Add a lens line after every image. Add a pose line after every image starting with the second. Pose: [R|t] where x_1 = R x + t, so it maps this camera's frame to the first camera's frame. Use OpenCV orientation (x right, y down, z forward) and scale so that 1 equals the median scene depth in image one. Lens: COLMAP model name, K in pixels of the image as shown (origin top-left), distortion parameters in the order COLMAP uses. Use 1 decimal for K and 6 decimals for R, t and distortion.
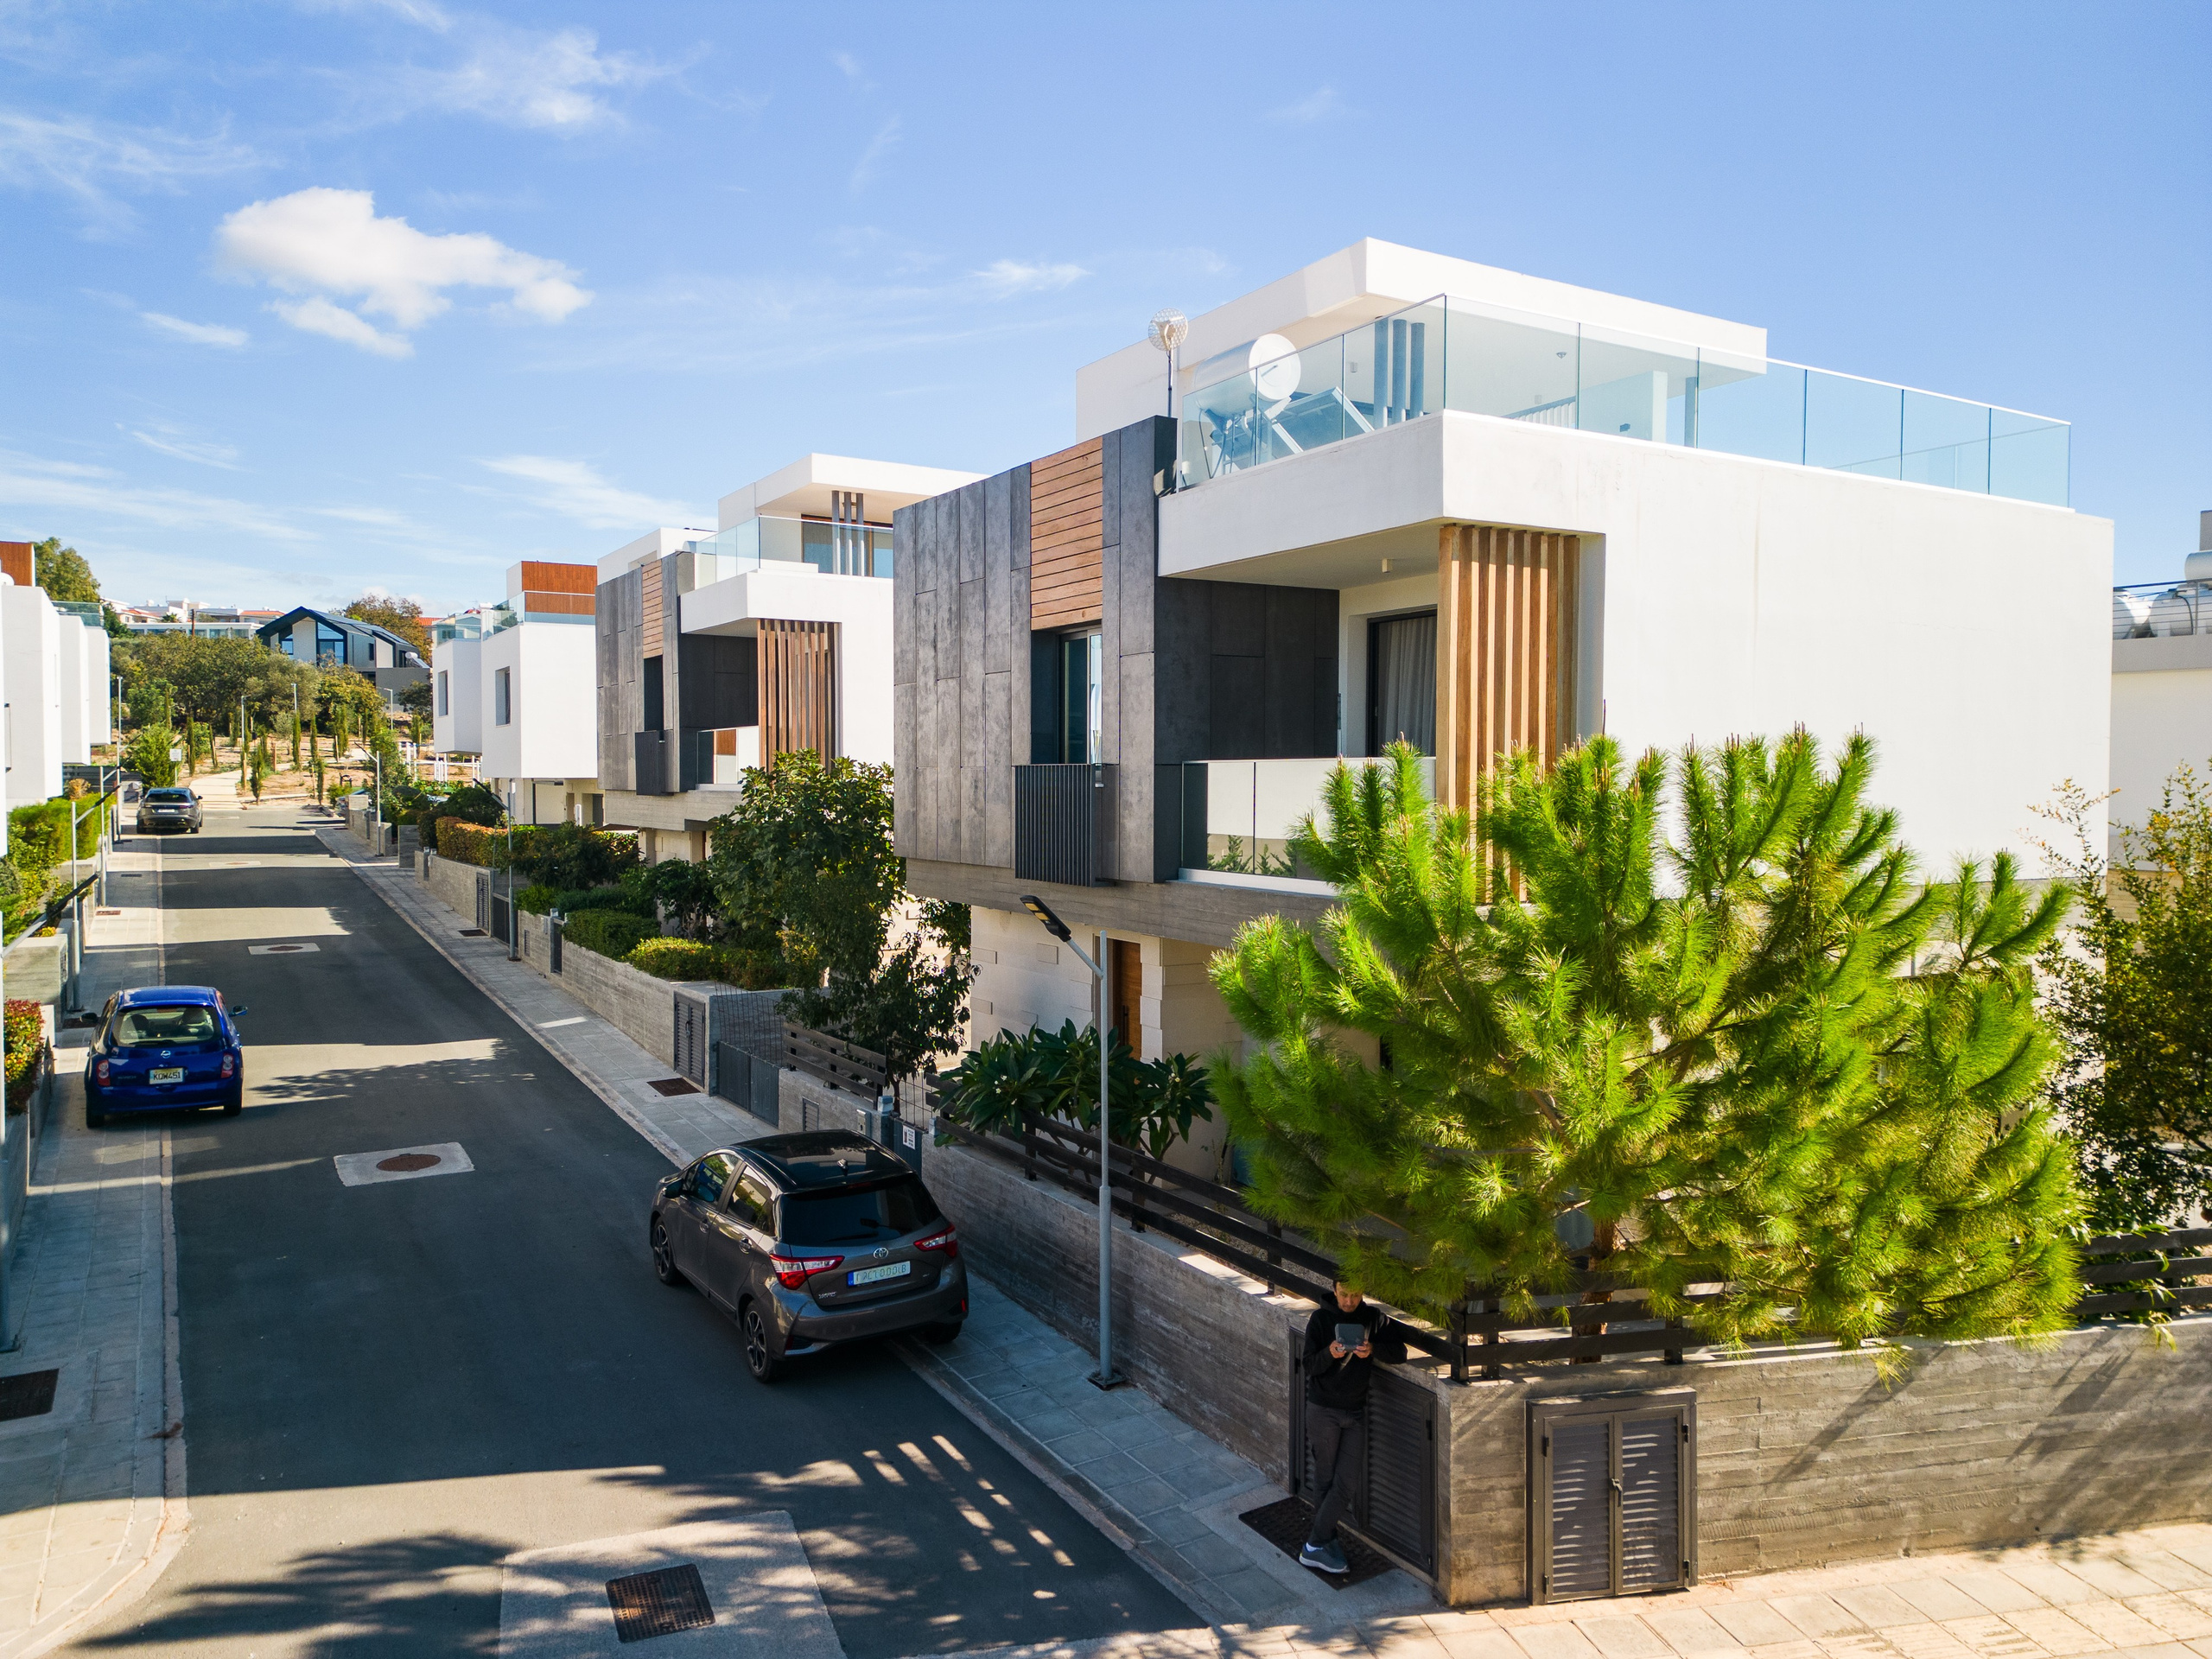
lens RADIAL K [[1555.6, 0, 1087.3], [0, 1555.6, 785.9], [0, 0, 1]] dist [0.040350, -0.002213]
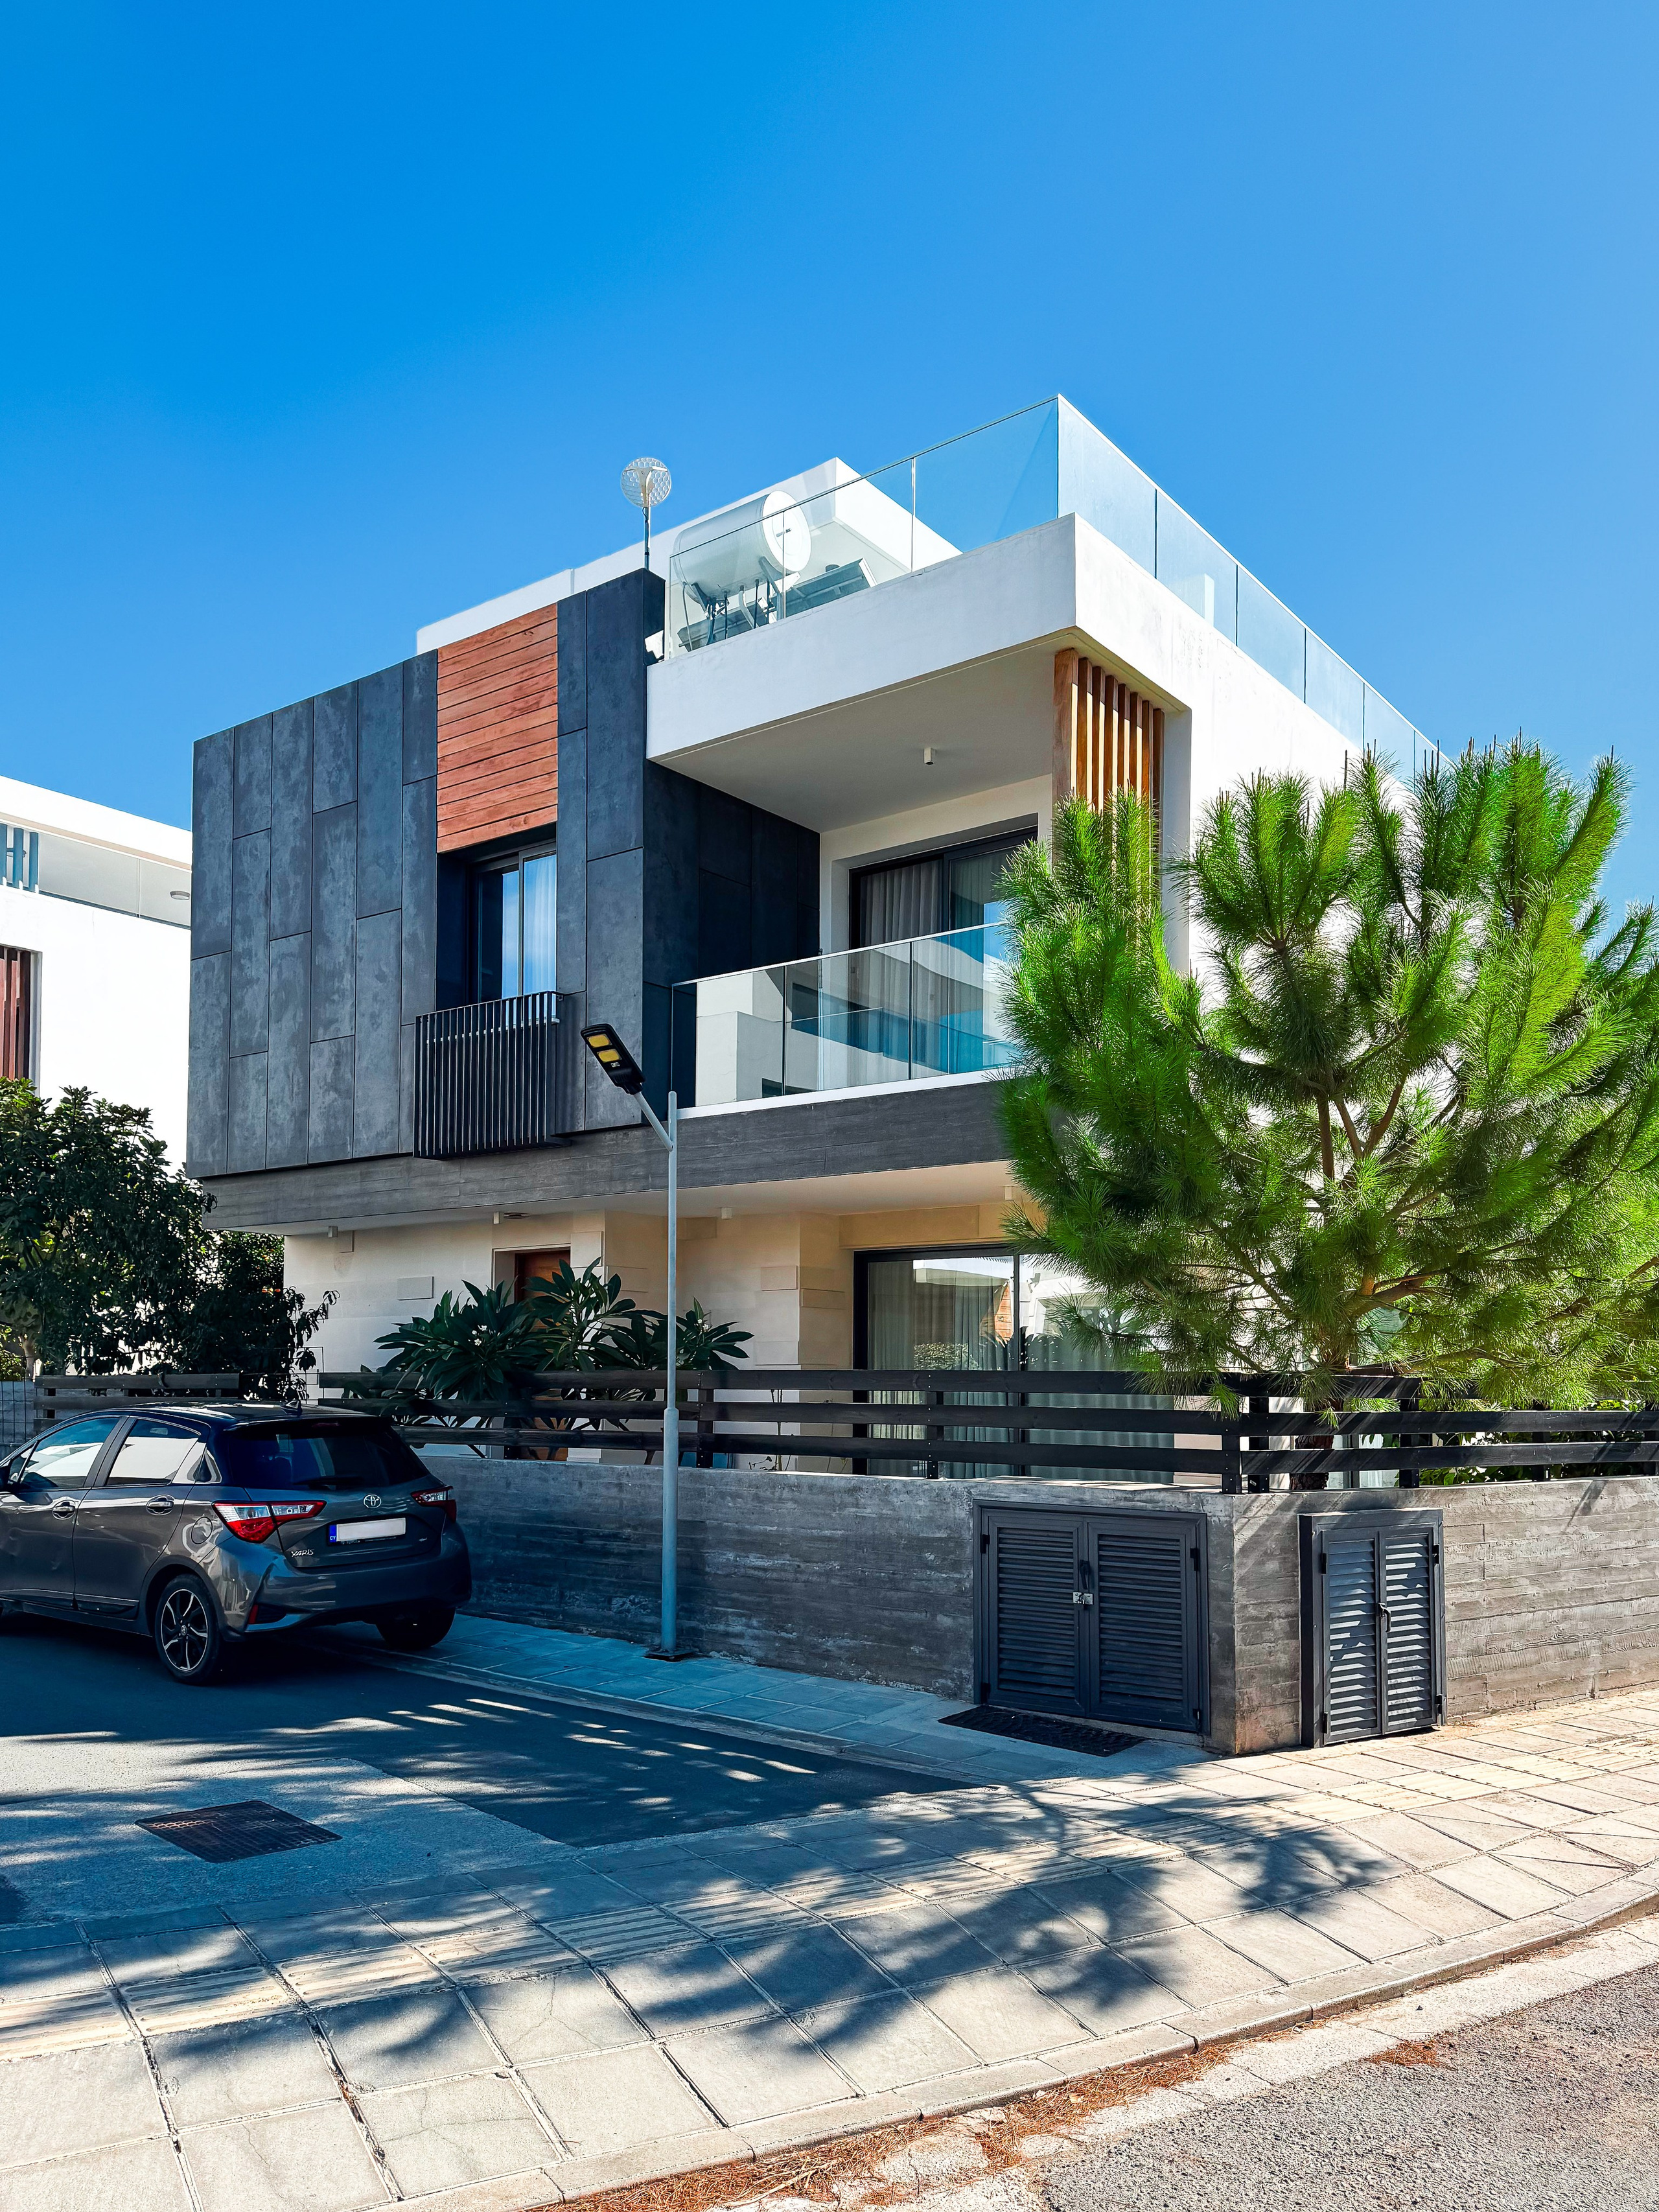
lens RADIAL K [[1677.1, 0, 829.9], [0, 1677.1, 1261.4], [0, 0, 1]] dist [0.149842, -0.279429]
pose [[0.927247, 0.030437, 0.373211, -0.240159], [-0.002736, 0.997215, -0.074531, 0.250002], [-0.374440, 0.068087, 0.924748, 0.173532]]
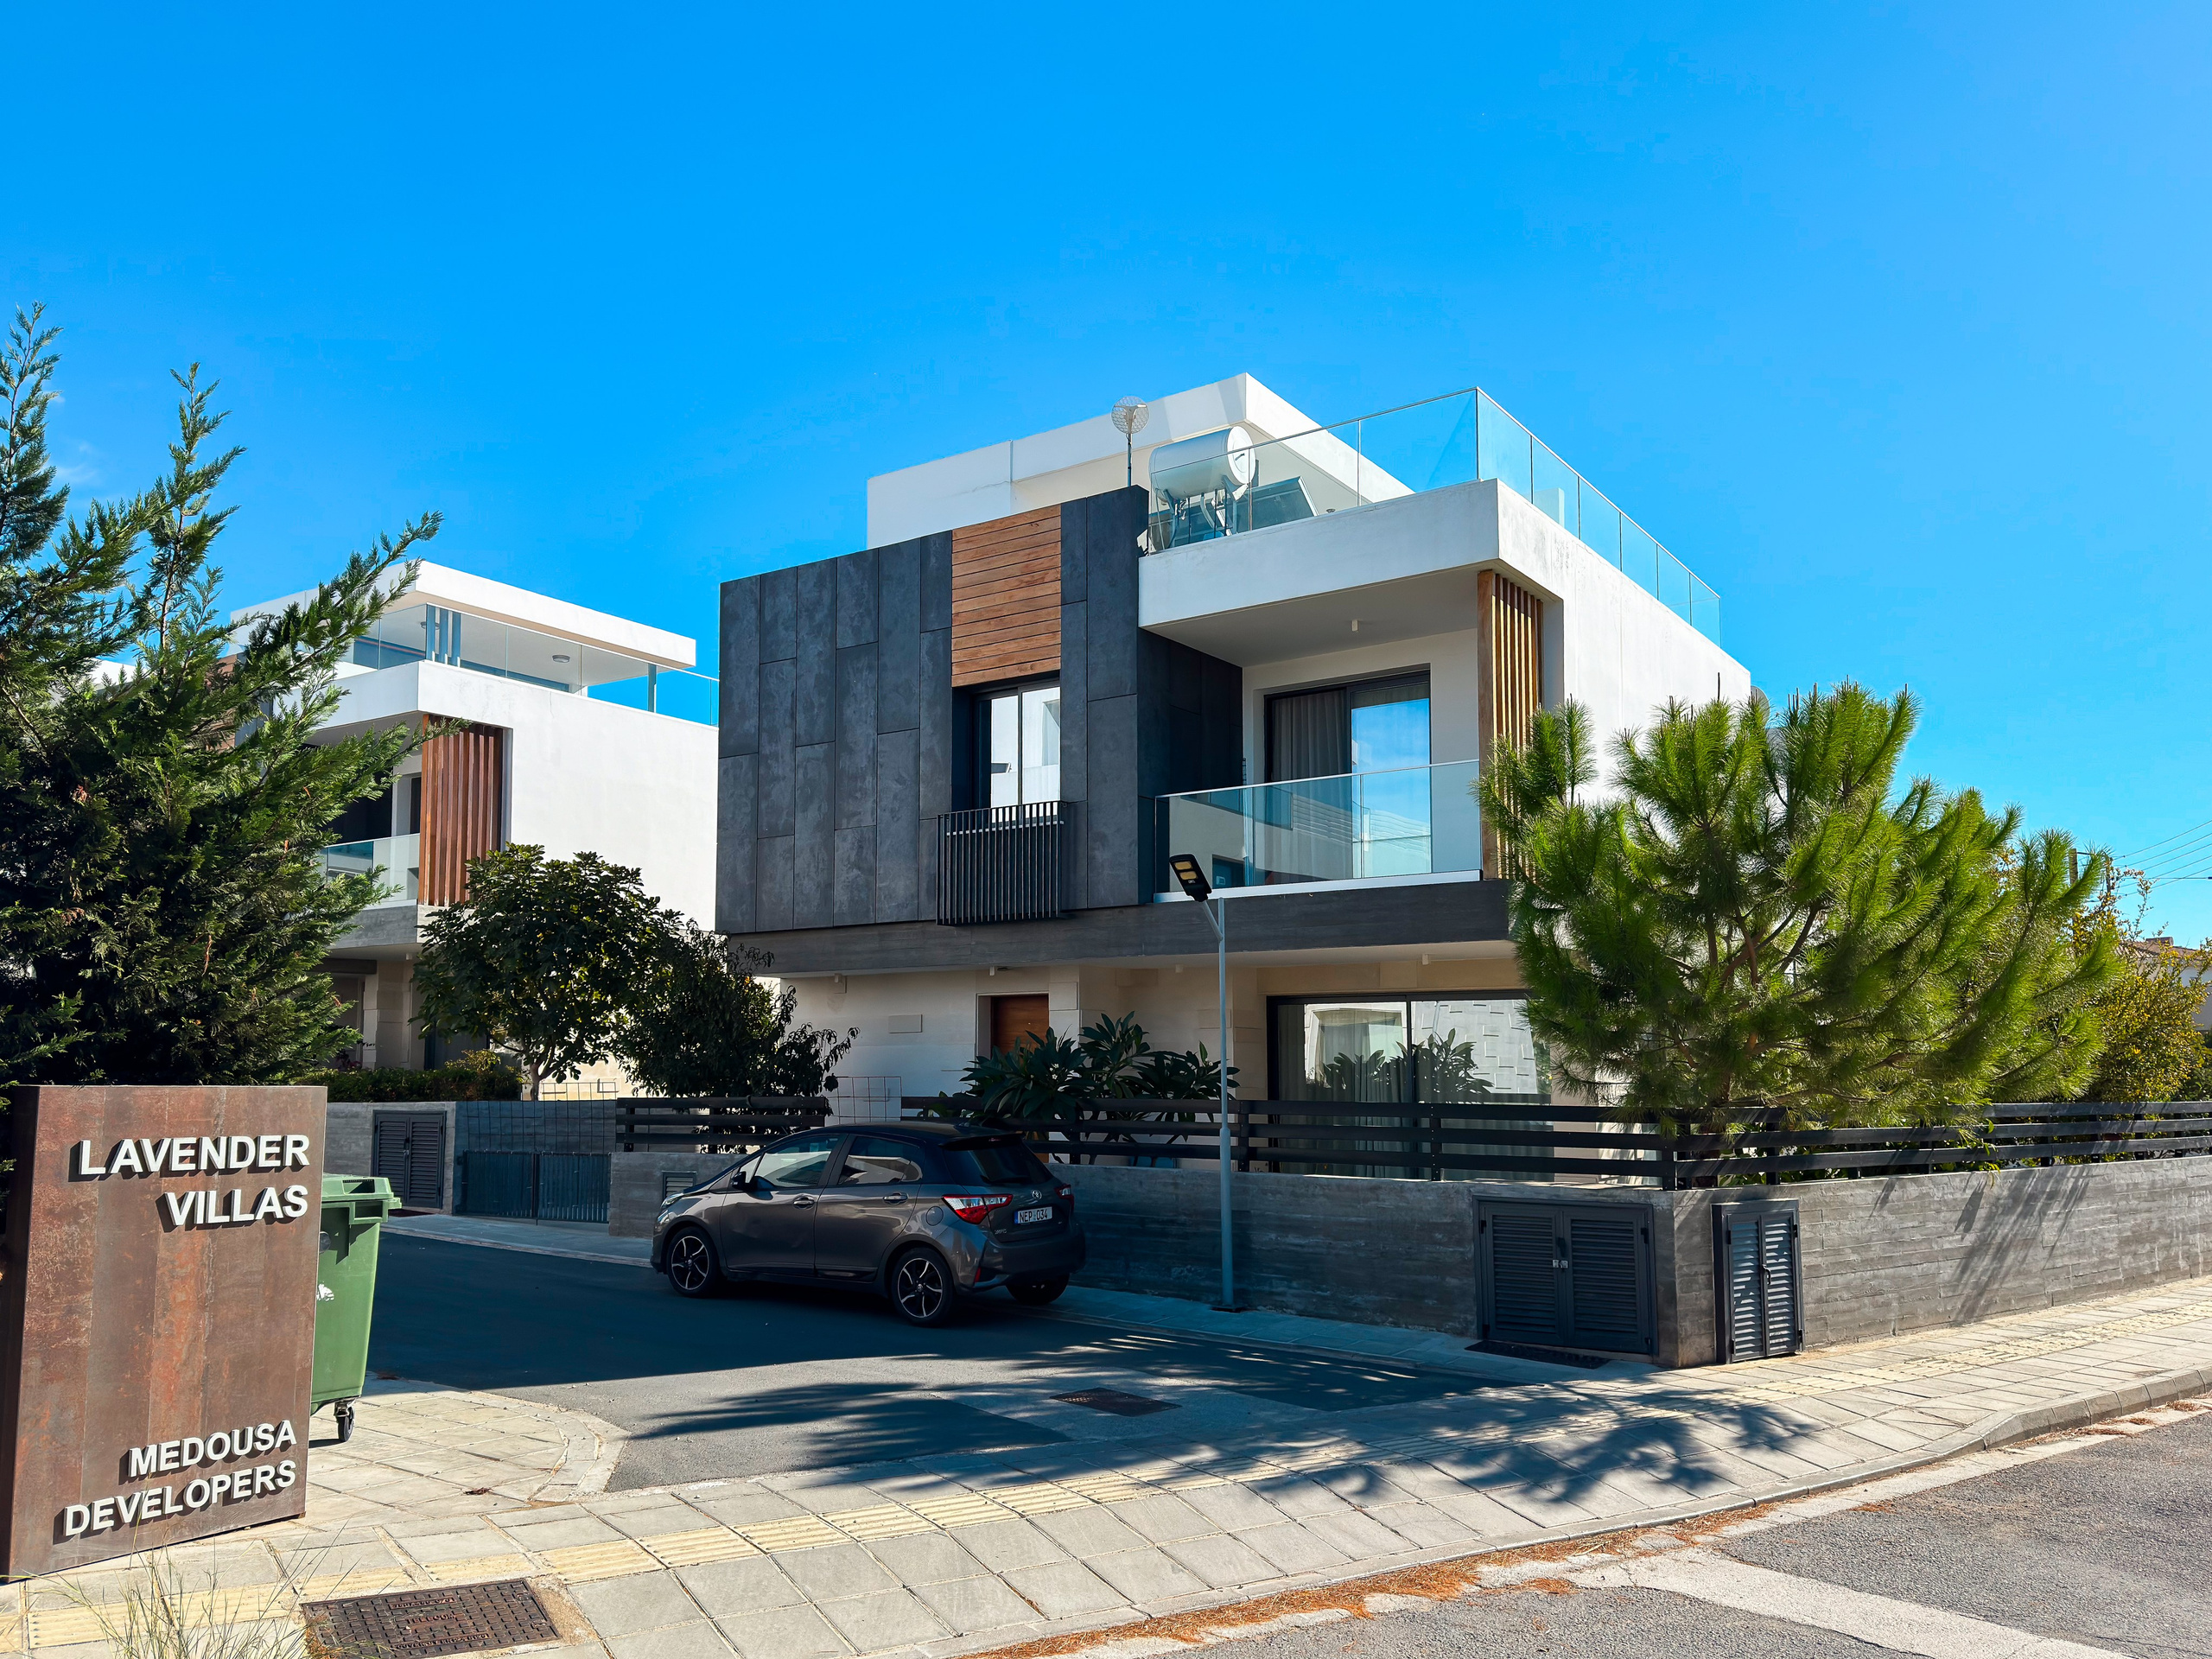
lens RADIAL K [[1669.0, 0, 1056.4], [0, 1669.0, 895.0], [0, 0, 1]] dist [0.114567, -0.181099]
pose [[0.914904, 0.044160, 0.401249, -0.586098], [0.000371, 0.993906, -0.110232, 0.227467], [-0.403672, 0.101001, 0.909312, -0.039398]]
